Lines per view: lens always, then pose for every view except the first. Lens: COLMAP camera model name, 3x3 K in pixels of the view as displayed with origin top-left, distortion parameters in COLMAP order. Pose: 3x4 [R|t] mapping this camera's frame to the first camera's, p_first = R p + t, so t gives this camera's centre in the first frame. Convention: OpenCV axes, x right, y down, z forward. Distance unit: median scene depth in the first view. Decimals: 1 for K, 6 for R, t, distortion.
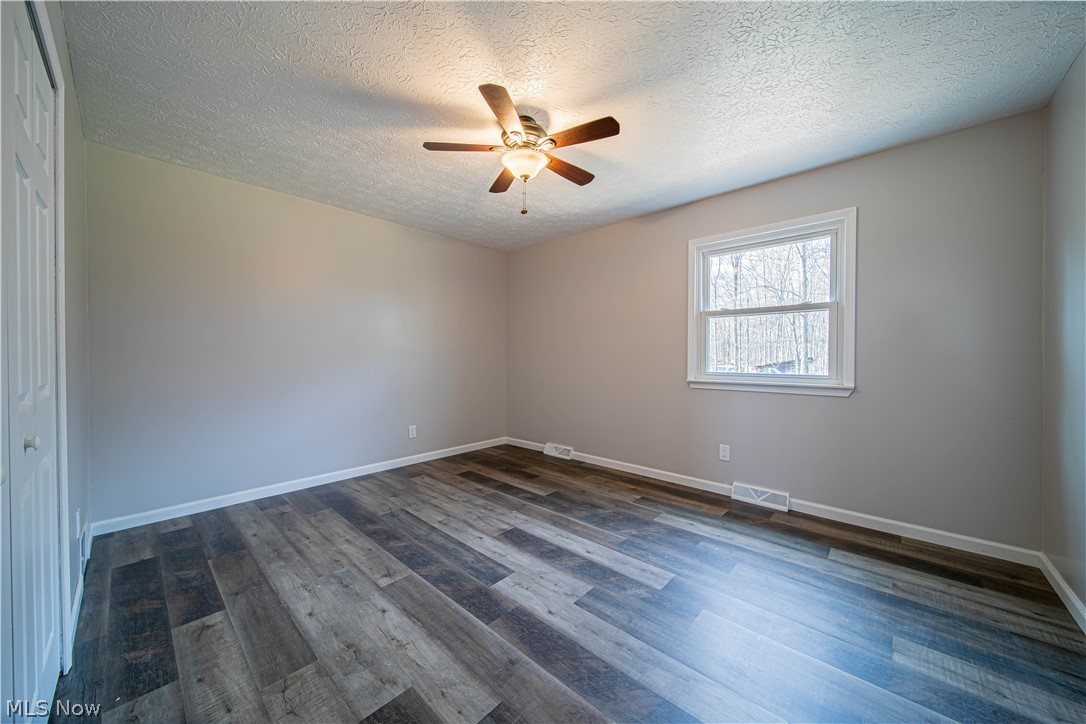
lens RADIAL K [[382.1, 0, 550.4], [0, 382.1, 360.9], [0, 0, 1]] dist [0.000230, -0.001887]
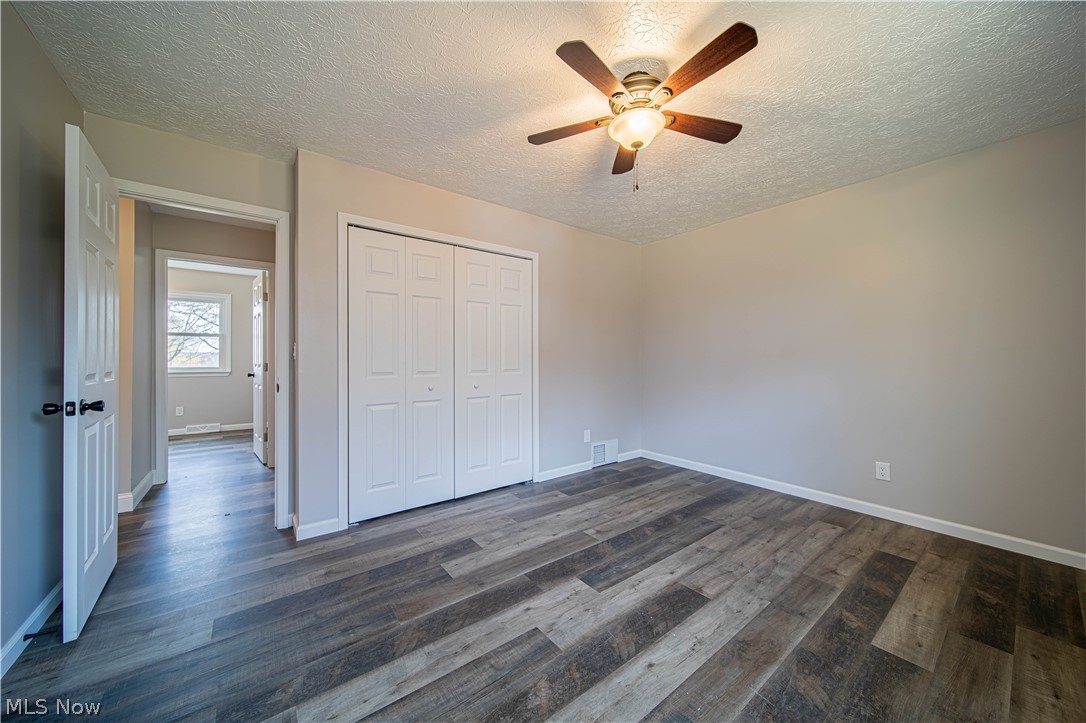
lens RADIAL K [[382.1, 0, 543.2], [0, 382.1, 361.3], [0, 0, 1]] dist [0.000230, -0.001887]
pose [[-0.191965, 0.006095, -0.981383, 0.679715], [-0.017436, 0.999802, 0.009620, -0.013327], [0.981247, 0.018958, -0.191820, 0.834891]]
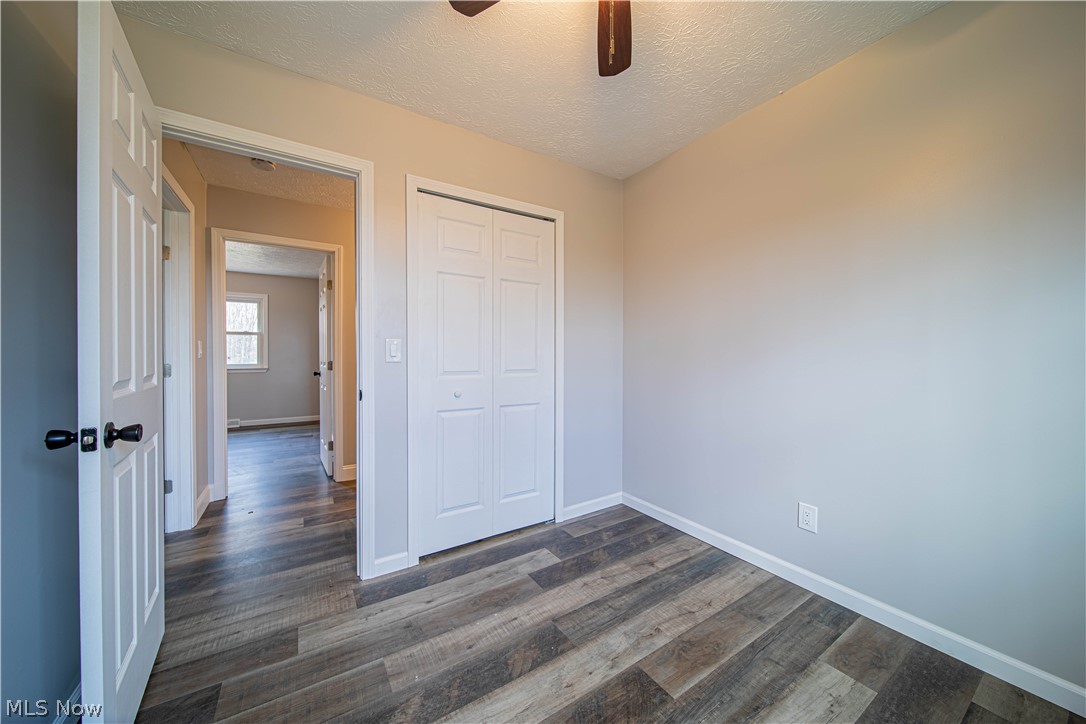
lens RADIAL K [[382.1, 0, 550.6], [0, 382.1, 349.1], [0, 0, 1]] dist [0.000230, -0.001887]
pose [[-0.252977, -0.013568, -0.967377, 0.598275], [-0.014078, 0.999847, -0.010342, -0.010849], [0.967370, 0.011002, -0.253130, 0.703465]]
